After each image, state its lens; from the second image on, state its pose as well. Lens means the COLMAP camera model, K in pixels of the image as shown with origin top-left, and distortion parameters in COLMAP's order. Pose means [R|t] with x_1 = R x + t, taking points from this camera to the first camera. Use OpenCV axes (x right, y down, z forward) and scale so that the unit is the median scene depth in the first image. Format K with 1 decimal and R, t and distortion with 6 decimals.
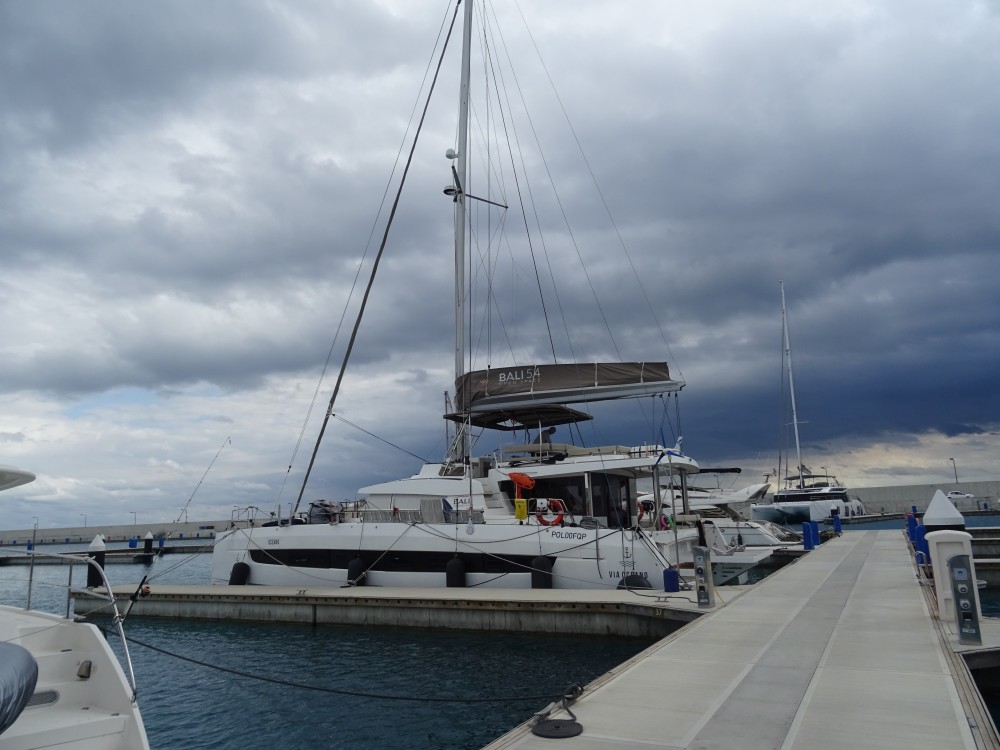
lens RADIAL K [[704.5, 0, 501.9], [0, 704.5, 370.4], [0, 0, 1]] dist [0.004049, -0.001122]
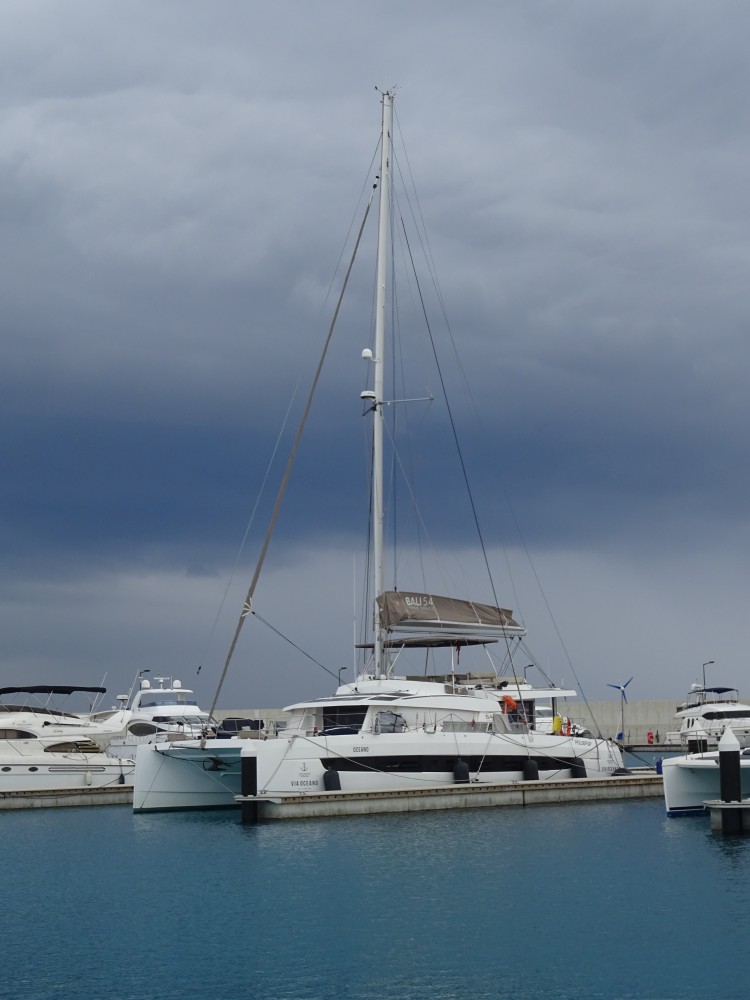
lens RADIAL K [[1966.8, 0, 385.8], [0, 1966.8, 442.8], [0, 0, 1]] dist [-0.020917, 0.000000]
pose [[0.344633, 0.167561, 0.923662, -3.452362], [-0.180678, 0.977384, -0.109893, 0.134271], [-0.921186, -0.129012, 0.367113, -0.016293]]
